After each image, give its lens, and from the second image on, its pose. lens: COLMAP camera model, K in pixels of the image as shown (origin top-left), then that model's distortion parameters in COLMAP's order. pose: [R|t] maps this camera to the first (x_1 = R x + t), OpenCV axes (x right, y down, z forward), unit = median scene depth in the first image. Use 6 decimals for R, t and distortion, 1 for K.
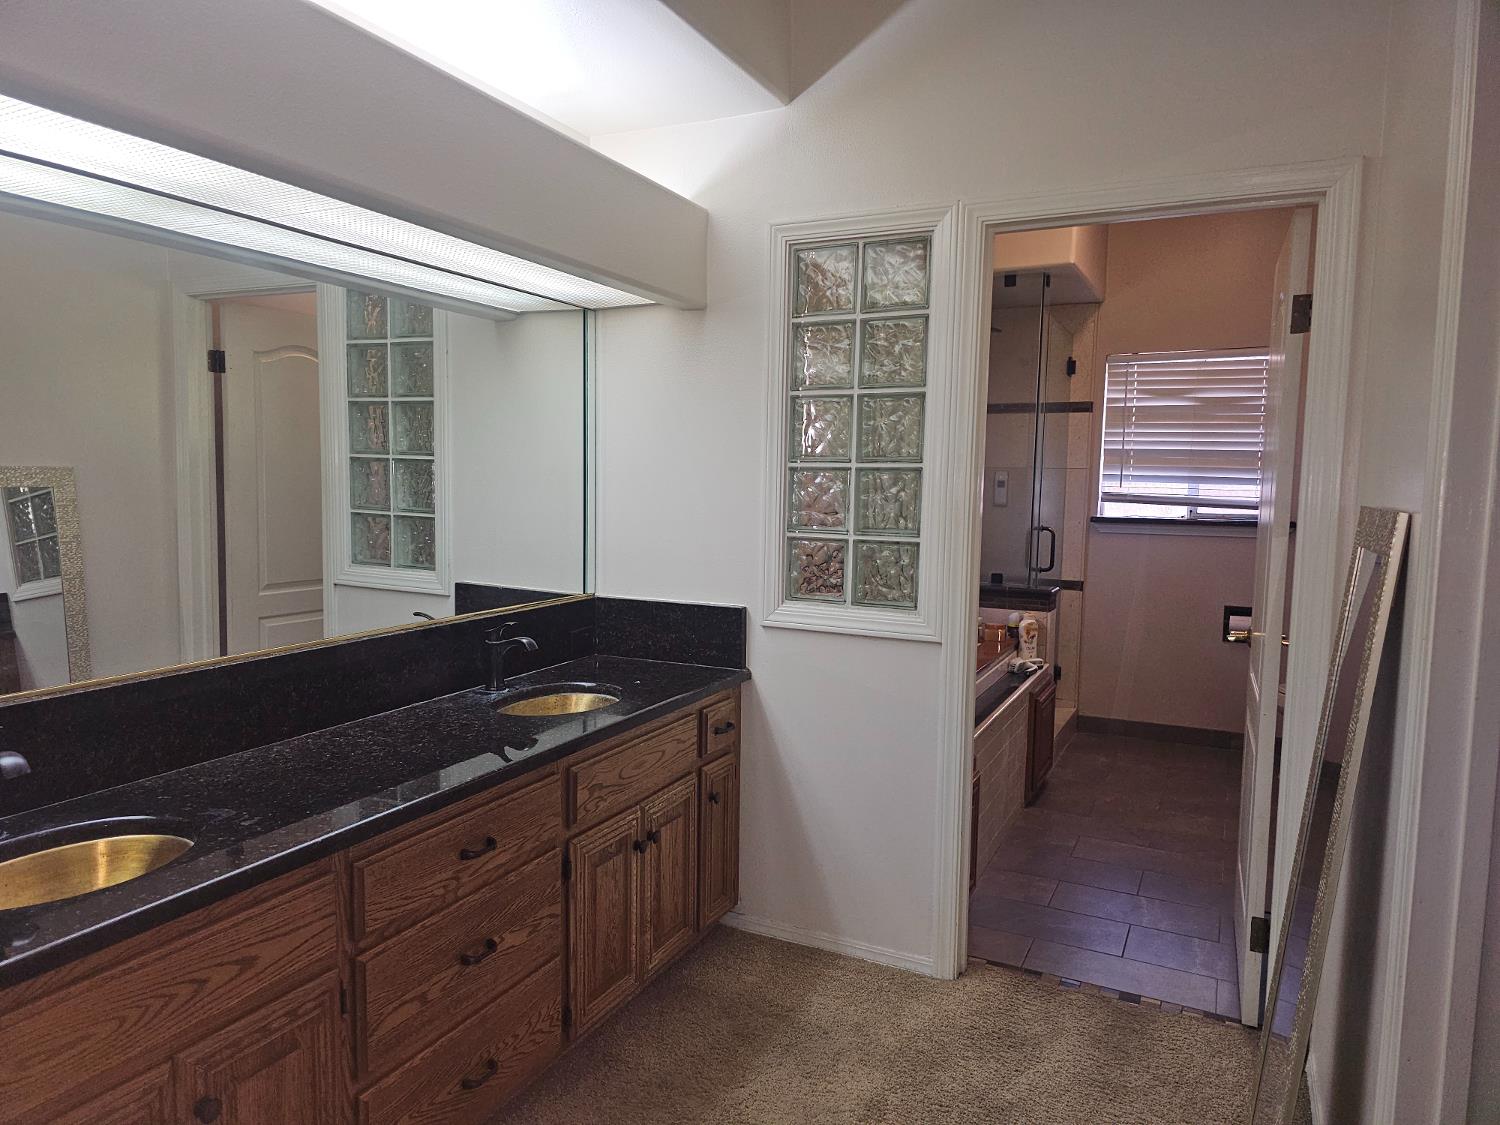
lens RADIAL K [[991.7, 0, 750.0], [0, 991.7, 562.5], [0, 0, 1]] dist [0.053744, -0.000099]
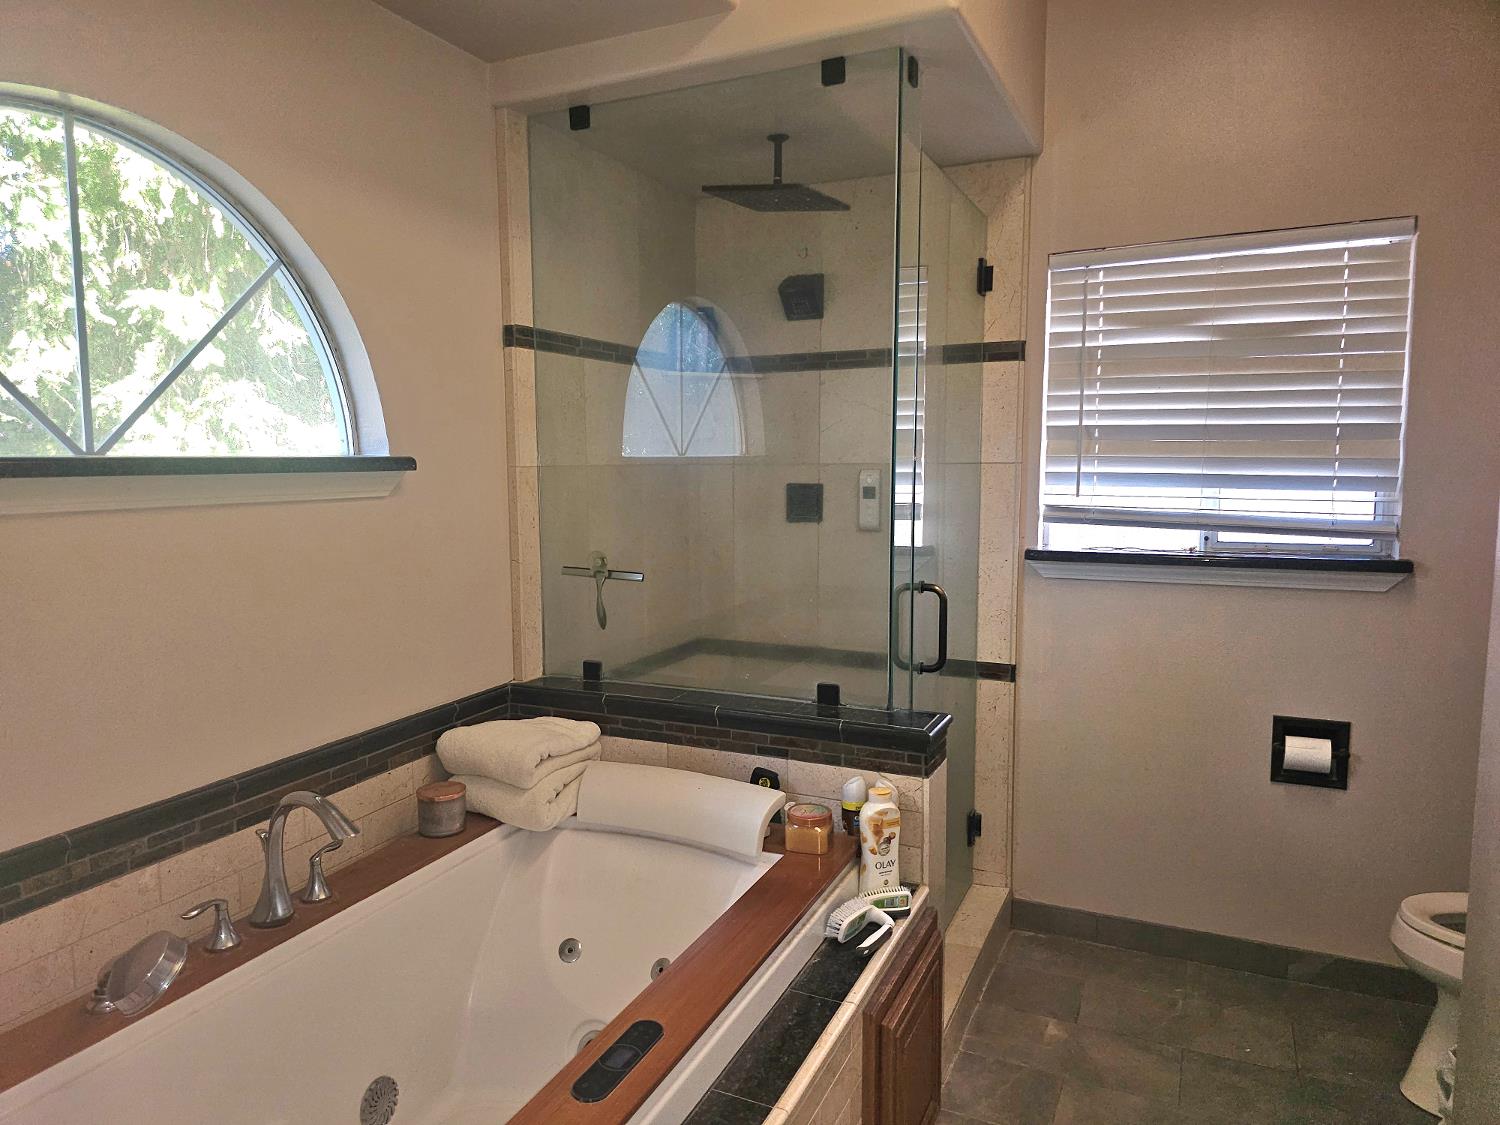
lens RADIAL K [[991.7, 0, 750.0], [0, 991.7, 562.5], [0, 0, 1]] dist [0.053744, -0.000099]
pose [[0.999499, -0.024034, 0.020617, 0.180020], [0.023655, 0.999551, 0.018411, -0.053498], [-0.021050, -0.017914, 0.999618, 0.458281]]
